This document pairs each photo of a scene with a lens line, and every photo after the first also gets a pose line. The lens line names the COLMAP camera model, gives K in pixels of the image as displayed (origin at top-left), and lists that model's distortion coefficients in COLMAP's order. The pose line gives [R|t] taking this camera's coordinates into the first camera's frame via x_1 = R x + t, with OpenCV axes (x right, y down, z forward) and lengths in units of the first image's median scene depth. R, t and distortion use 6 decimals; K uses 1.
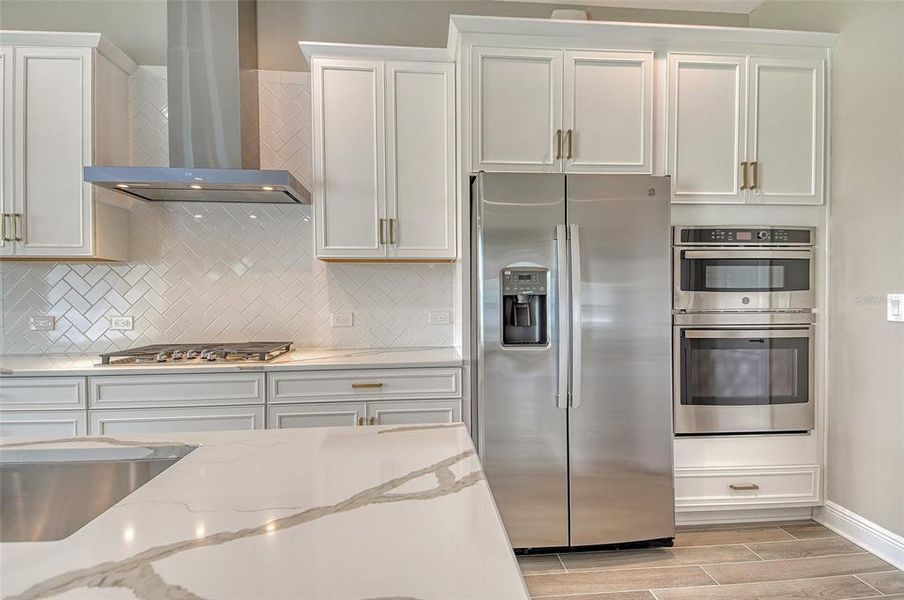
lens RADIAL K [[519.6, 0, 453.8], [0, 519.6, 302.9], [0, 0, 1]] dist [0.009431, -0.003840]
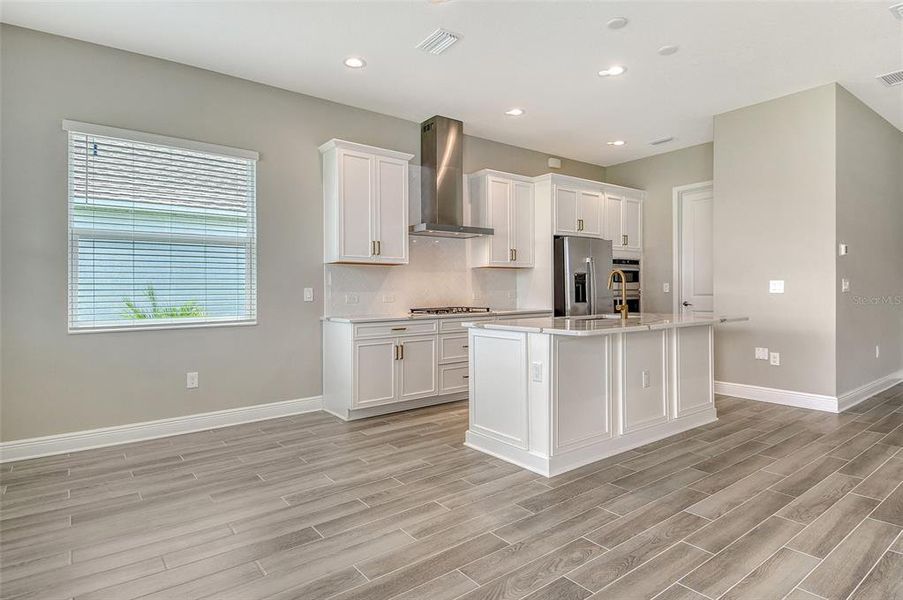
lens RADIAL K [[477.3, 0, 452.8], [0, 477.3, 296.5], [0, 0, 1]] dist [0.005858, -0.016372]
pose [[0.855004, -0.011089, 0.518502, -1.510911], [0.016130, 0.999856, -0.005215, 0.050129], [-0.518370, 0.012823, 0.855060, -0.671583]]
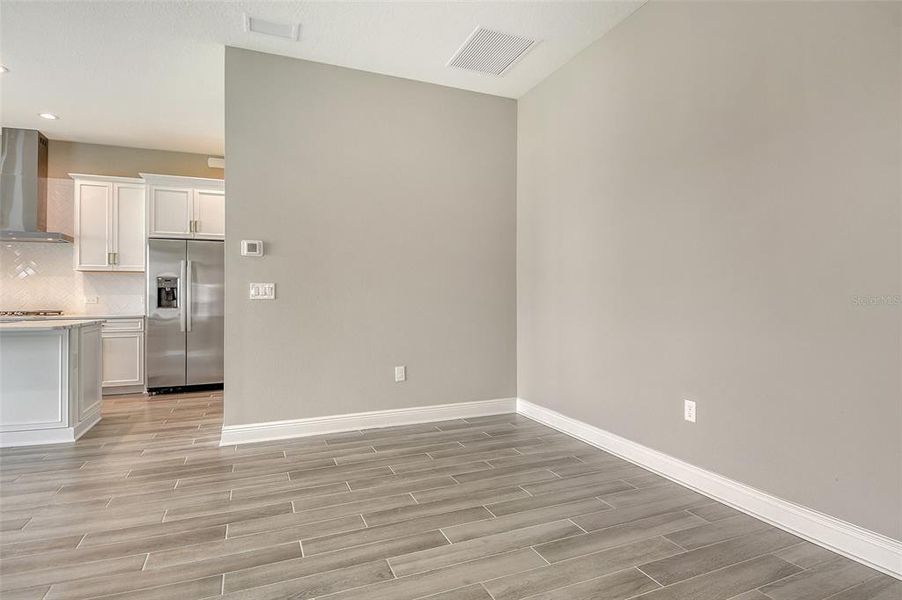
lens RADIAL K [[476.7, 0, 446.0], [0, 476.7, 293.9], [0, 0, 1]] dist [0.005858, -0.016372]
pose [[0.951384, 0.004488, 0.307976, 0.637333], [0.000737, 0.999858, -0.016846, 0.050532], [-0.308007, 0.016254, 0.951245, -1.464255]]
